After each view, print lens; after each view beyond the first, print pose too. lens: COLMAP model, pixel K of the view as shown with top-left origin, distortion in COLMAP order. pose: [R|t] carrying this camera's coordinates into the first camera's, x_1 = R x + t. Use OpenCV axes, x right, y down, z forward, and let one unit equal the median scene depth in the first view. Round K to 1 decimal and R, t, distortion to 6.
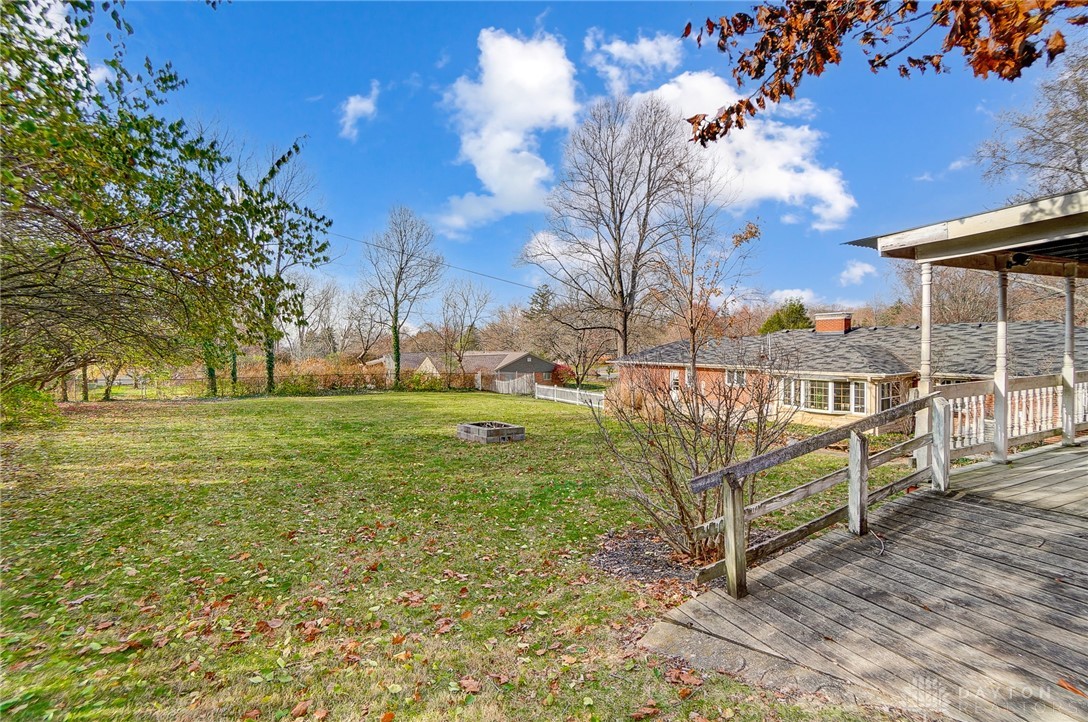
lens RADIAL K [[498.9, 0, 543.1], [0, 498.9, 351.4], [0, 0, 1]] dist [-0.064064, 0.024286]
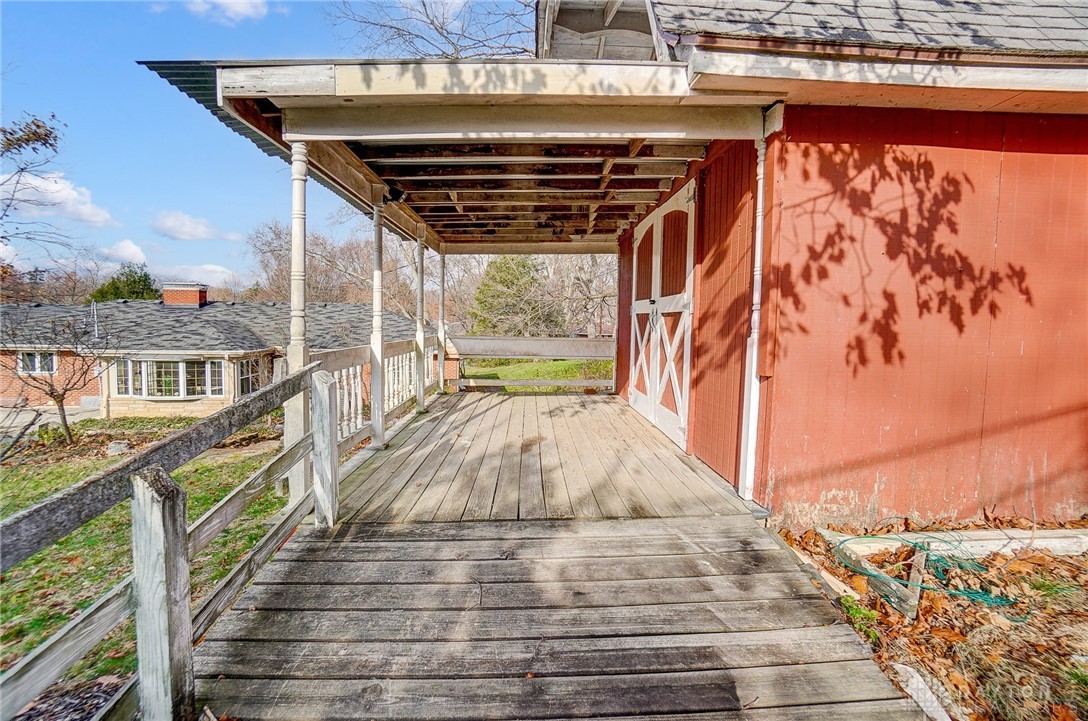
lens RADIAL K [[500.7, 0, 535.6], [0, 500.7, 357.6], [0, 0, 1]] dist [-0.063318, 0.025404]
pose [[0.411149, -0.040697, 0.910659, 0.073897], [-0.007597, 0.998815, 0.048066, 0.009300], [-0.911537, -0.026681, 0.410353, 0.100059]]
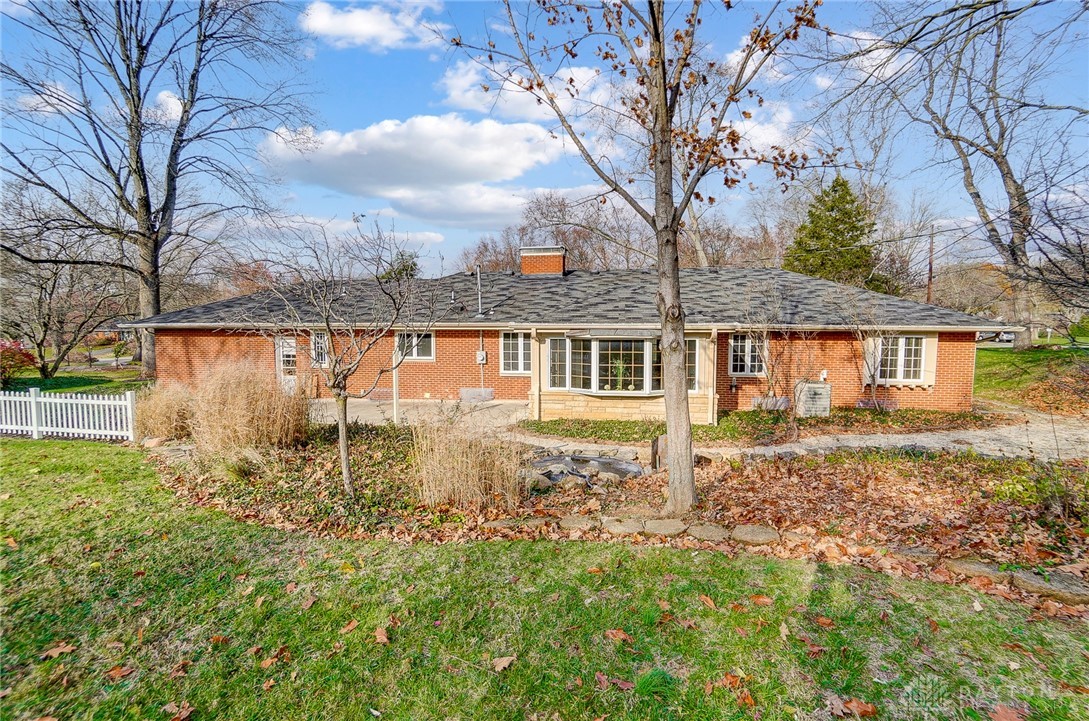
lens RADIAL K [[499.3, 0, 543.6], [0, 499.3, 350.9], [0, 0, 1]] dist [-0.064064, 0.024286]
pose [[0.645564, -0.042525, 0.762521, 0.065437], [0.008152, 0.998775, 0.048800, 0.042809], [-0.763663, -0.025287, 0.645120, 0.685591]]
